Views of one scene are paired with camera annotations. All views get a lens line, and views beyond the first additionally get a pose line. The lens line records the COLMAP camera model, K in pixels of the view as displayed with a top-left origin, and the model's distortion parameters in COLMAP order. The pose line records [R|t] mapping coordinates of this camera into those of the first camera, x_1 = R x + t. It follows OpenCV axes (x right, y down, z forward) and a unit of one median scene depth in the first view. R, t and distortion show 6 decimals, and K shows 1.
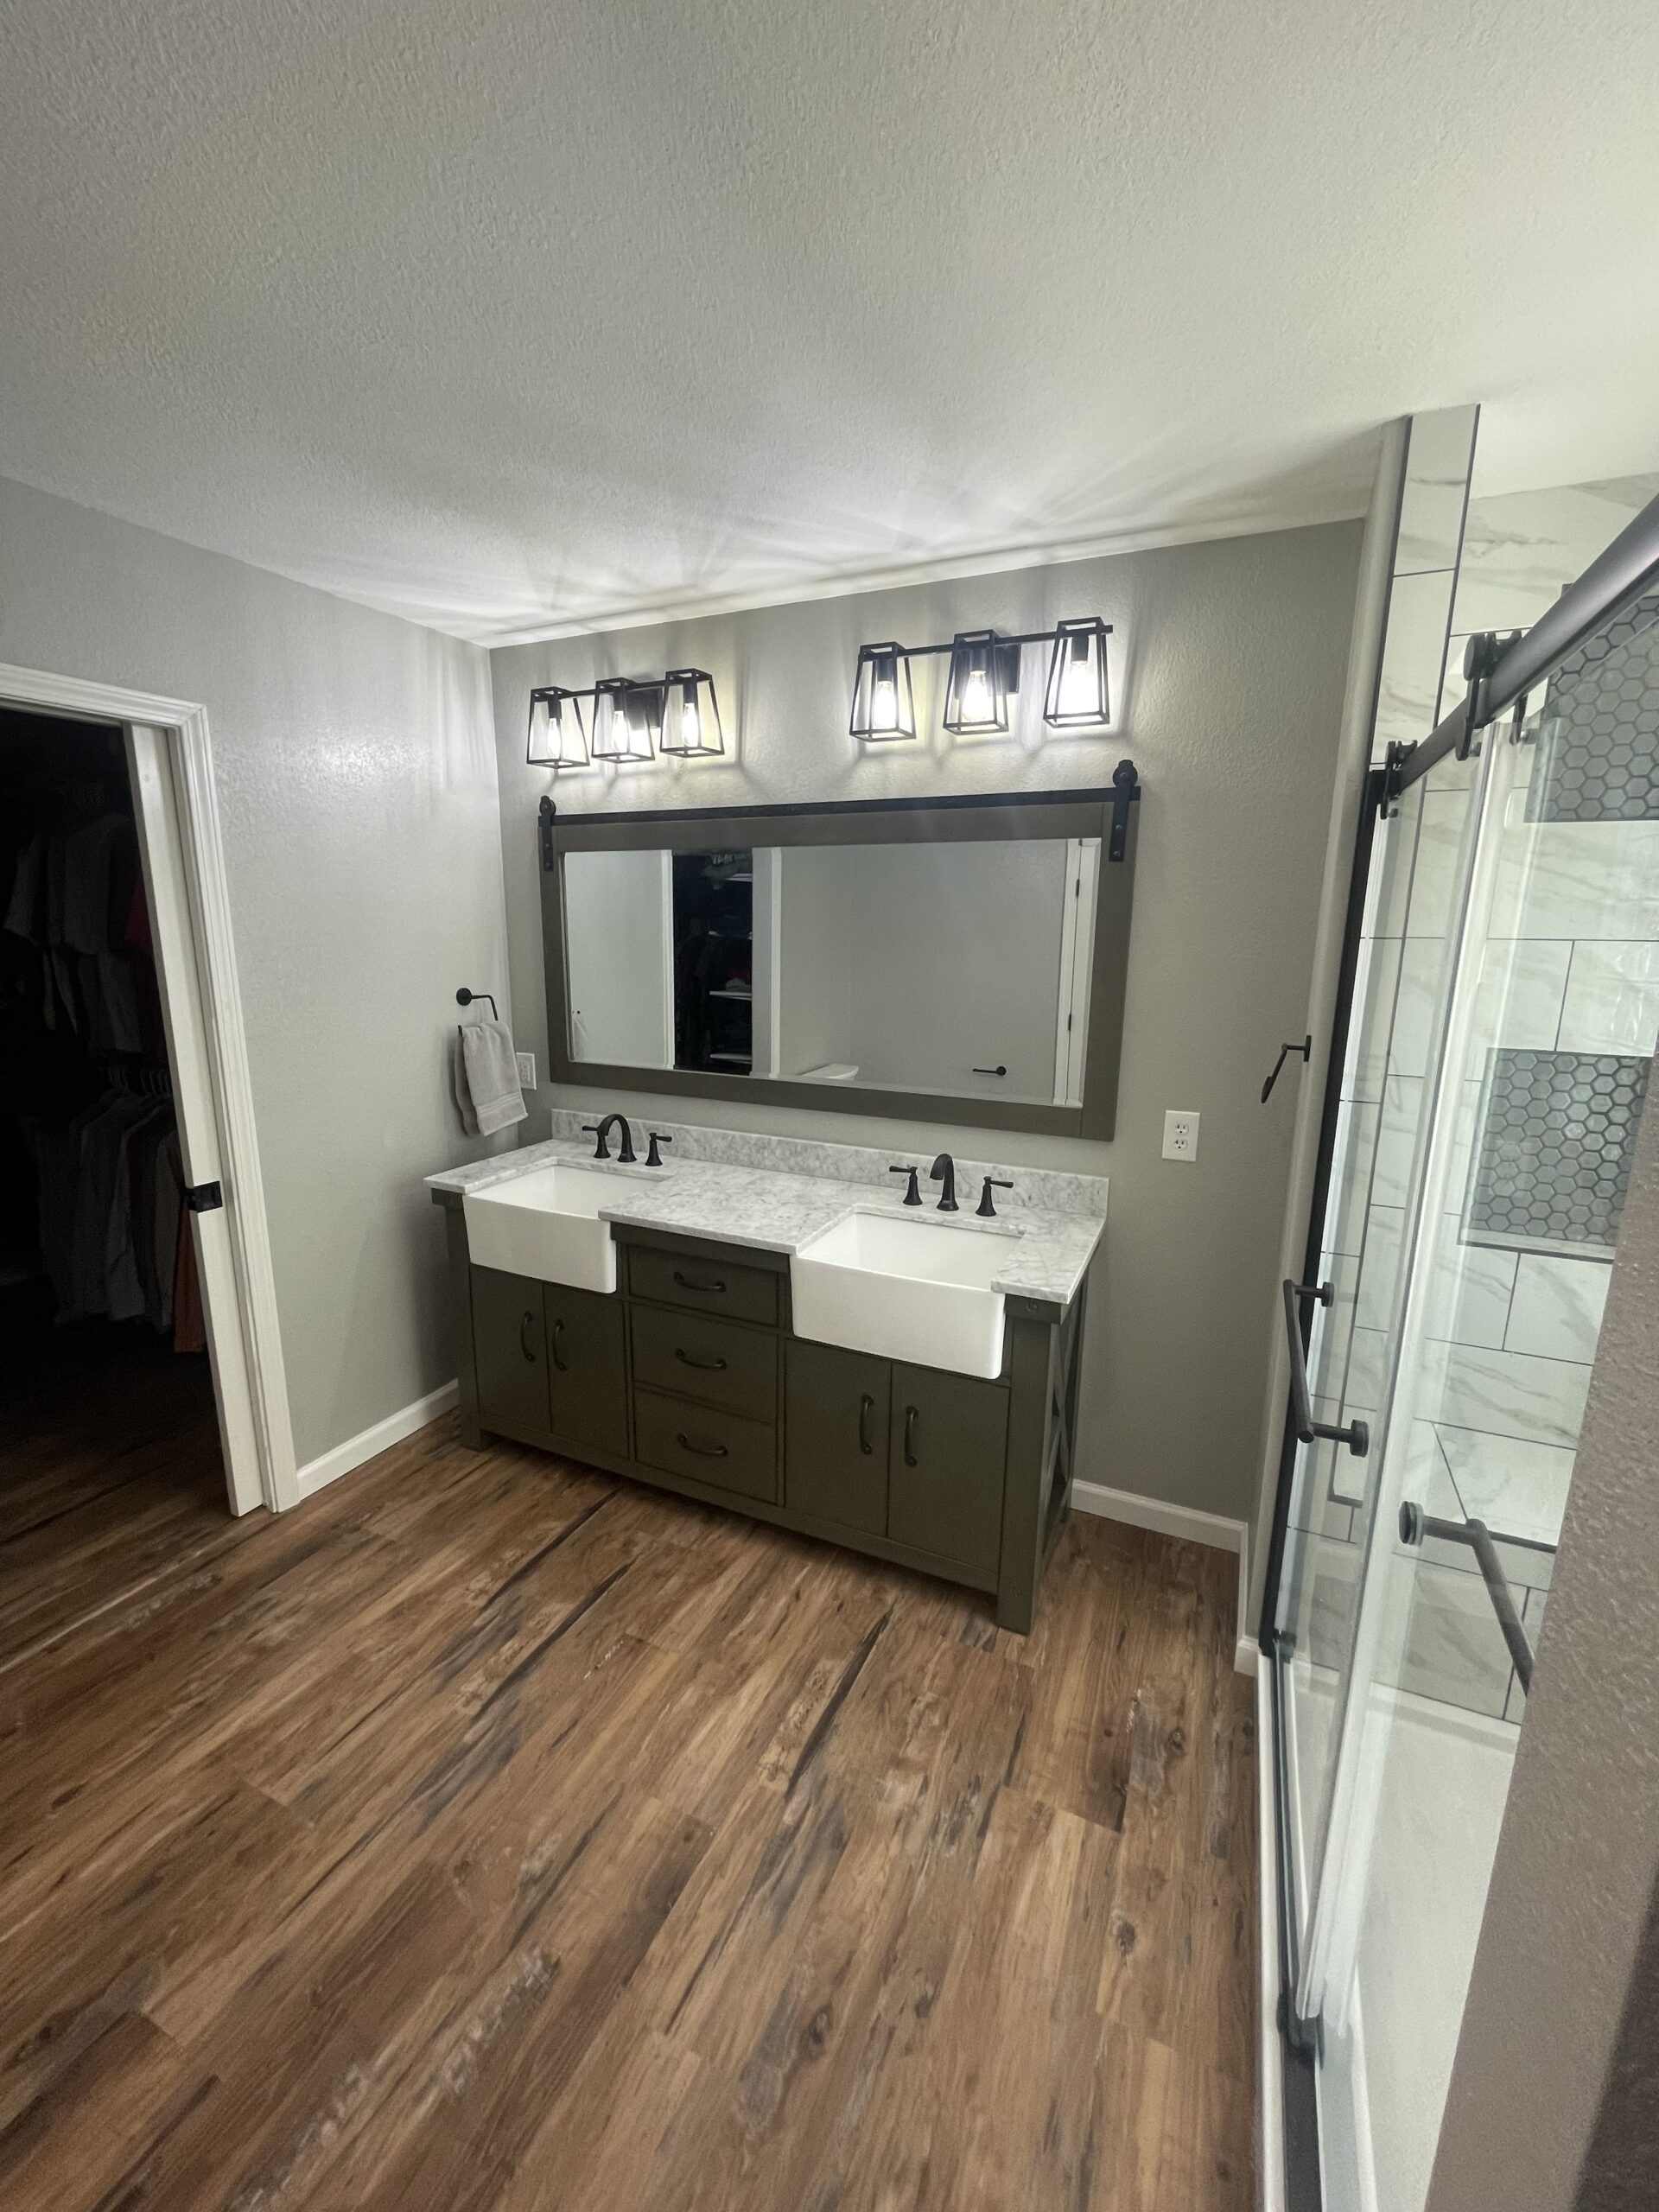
lens RADIAL K [[910.9, 0, 845.9], [0, 910.9, 1106.9], [0, 0, 1]] dist [0.001168, -0.000314]
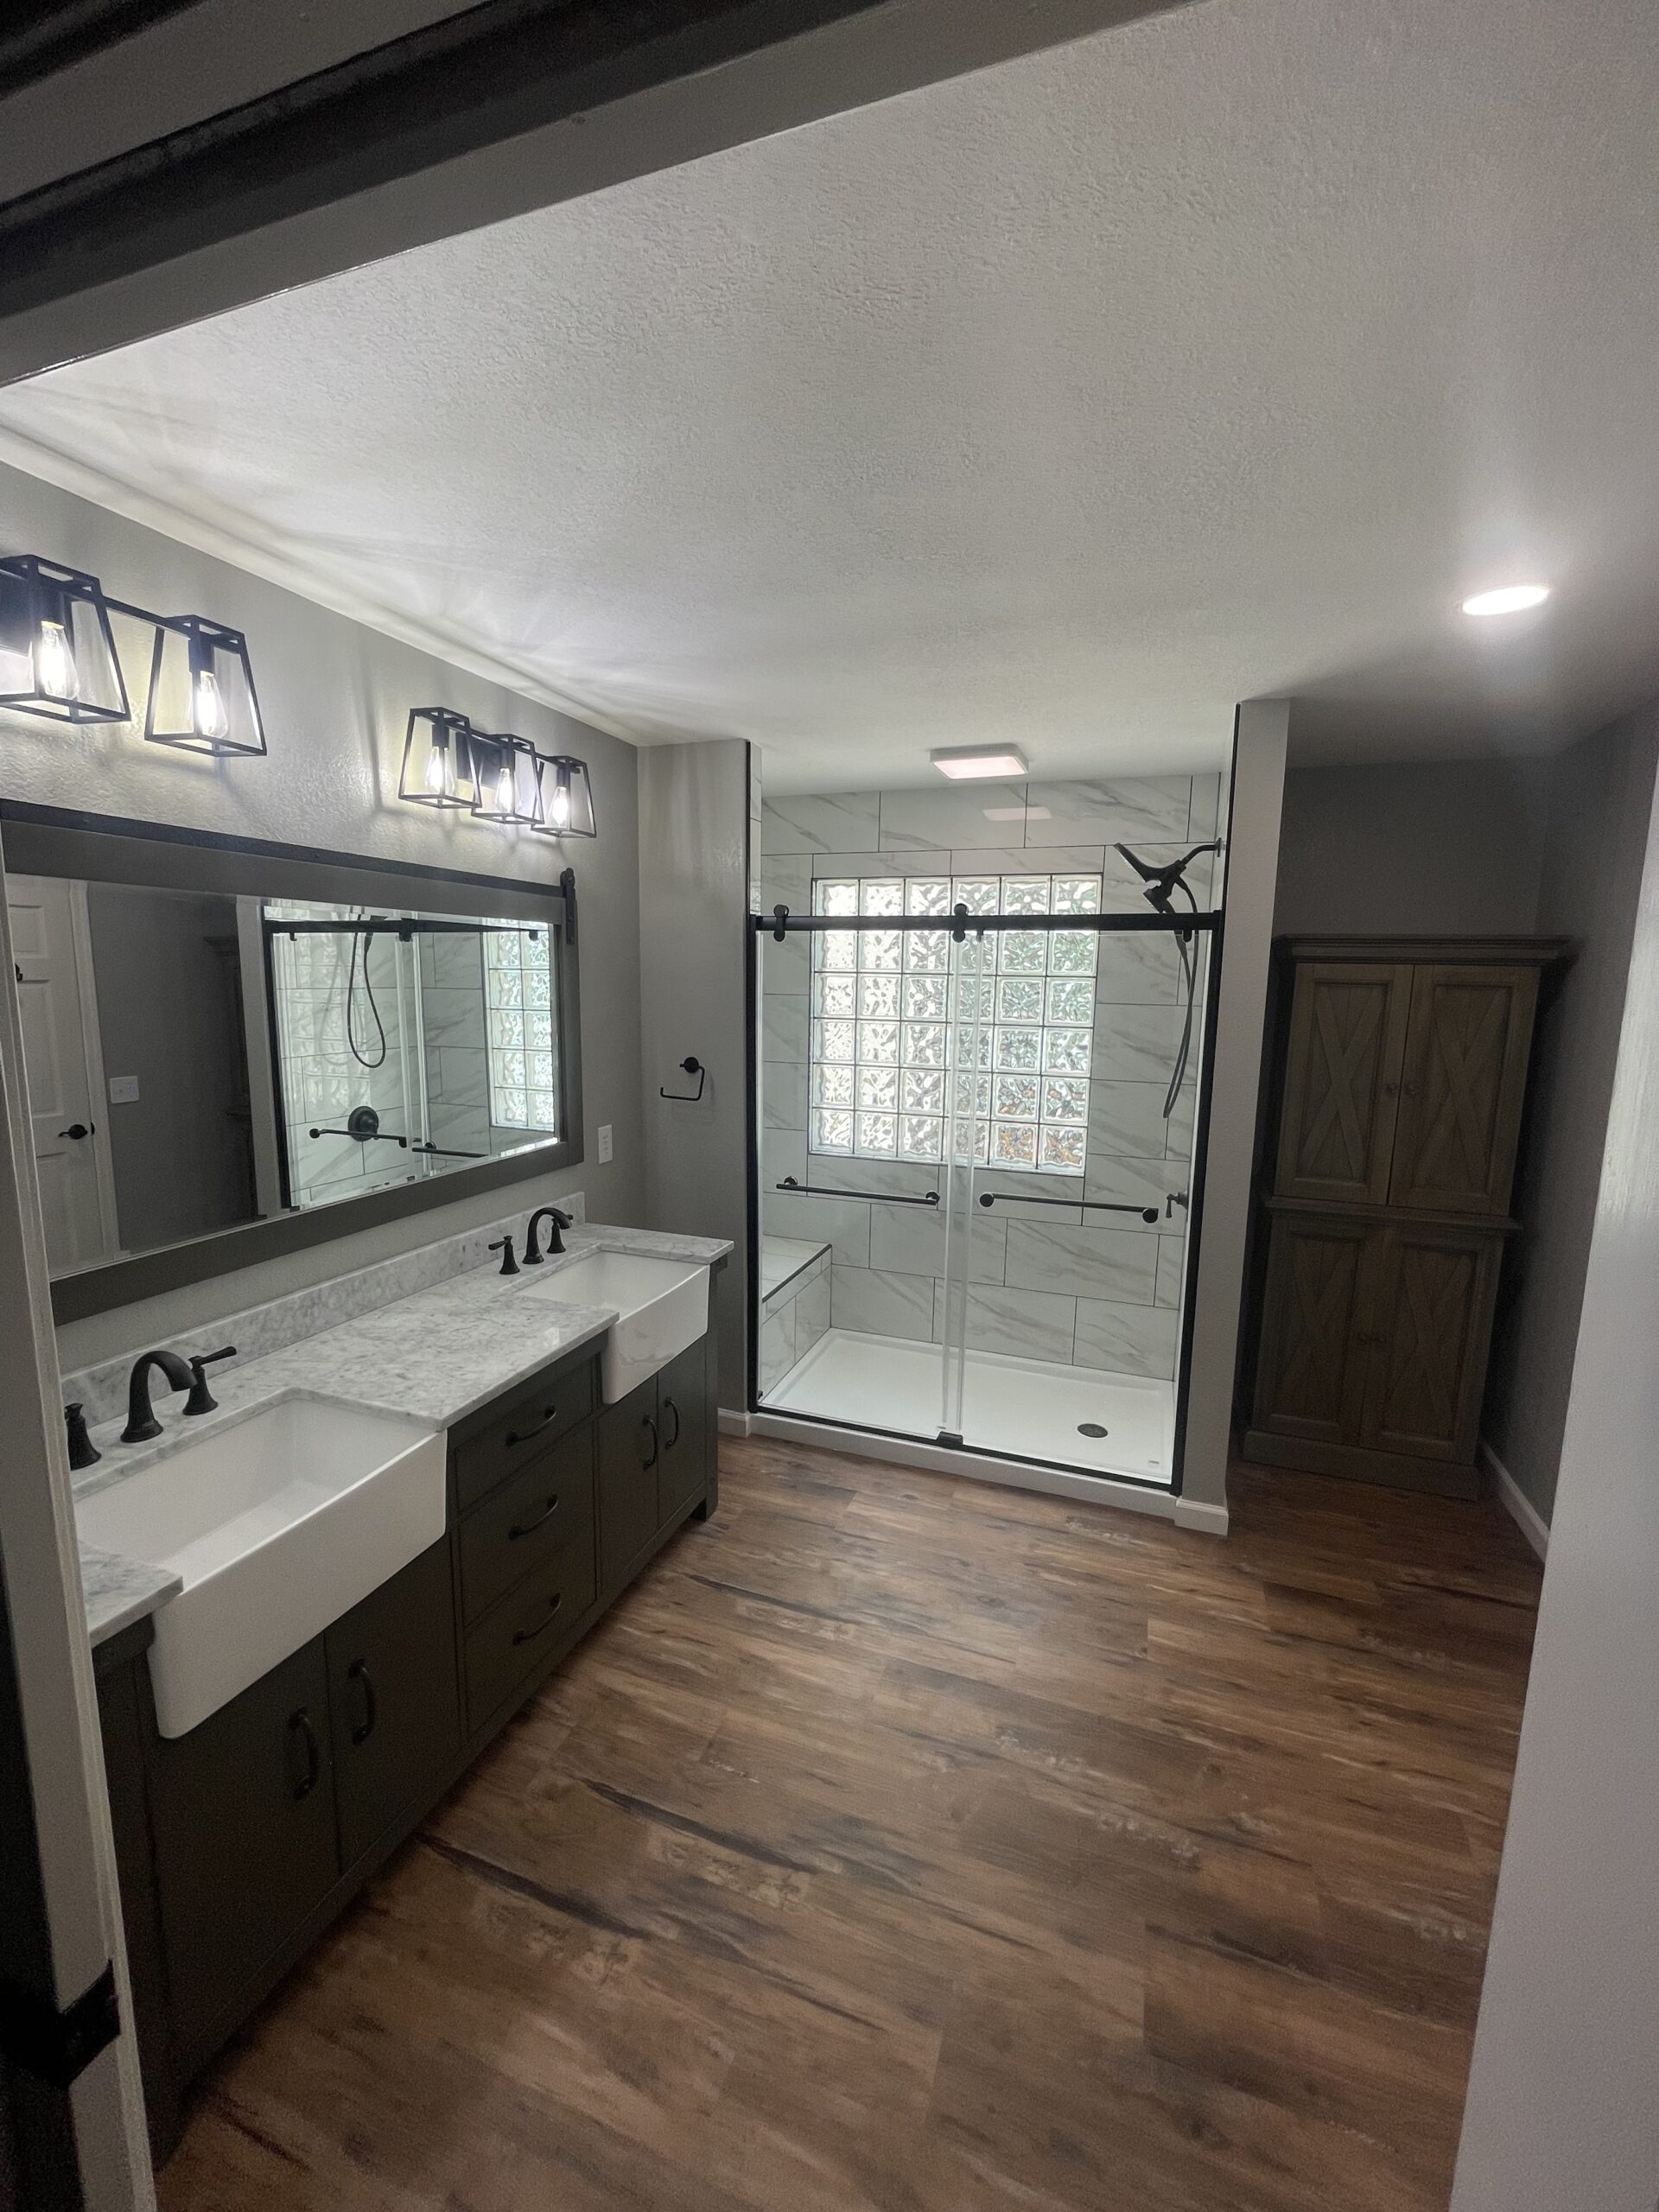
lens RADIAL K [[893.7, 0, 831.1], [0, 893.7, 1107.7], [0, 0, 1]] dist [-0.005544, -0.000056]
pose [[-0.083129, -0.153865, 0.984589, -1.029003], [0.189159, 0.967610, 0.167182, -0.191434], [-0.978421, 0.200141, -0.051331, 0.769058]]
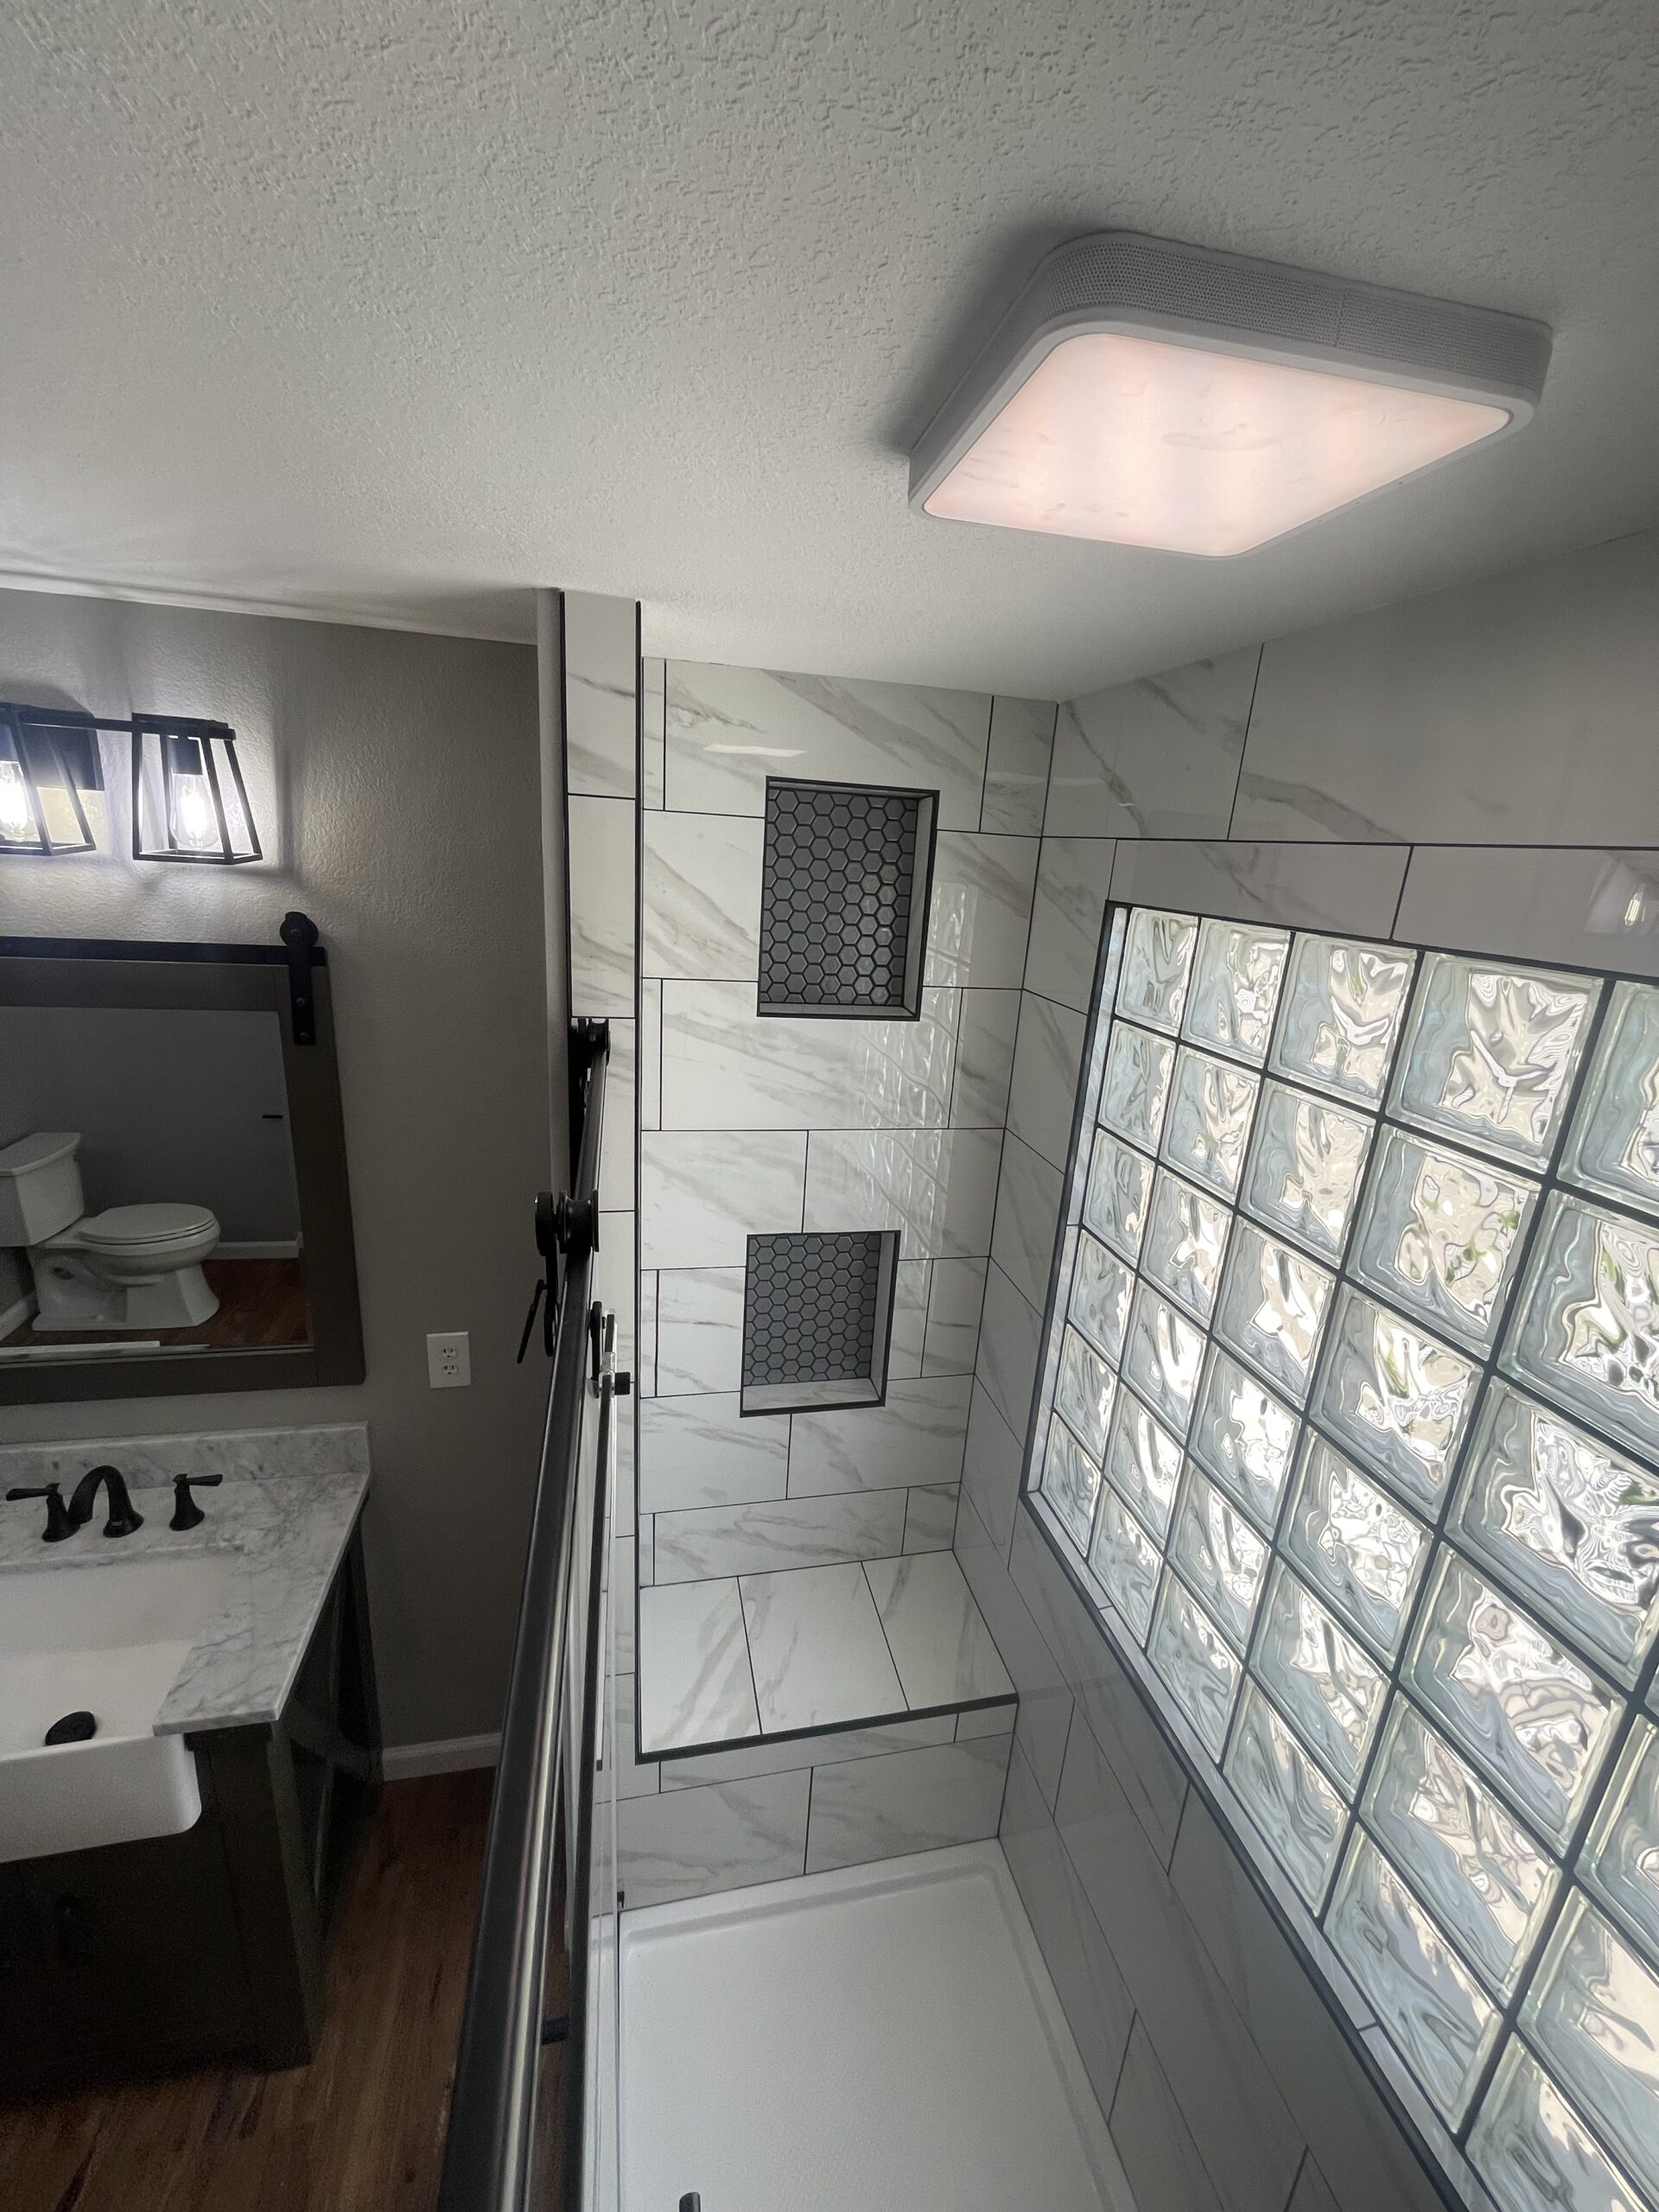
lens RADIAL K [[893.7, 0, 831.1], [0, 893.7, 1107.7], [0, 0, 1]] dist [-0.005544, -0.000056]
pose [[0.805815, -0.131243, 0.577440, 0.221367], [0.069057, 0.989304, 0.128485, -0.289704], [-0.588127, -0.063658, 0.806260, 0.168794]]
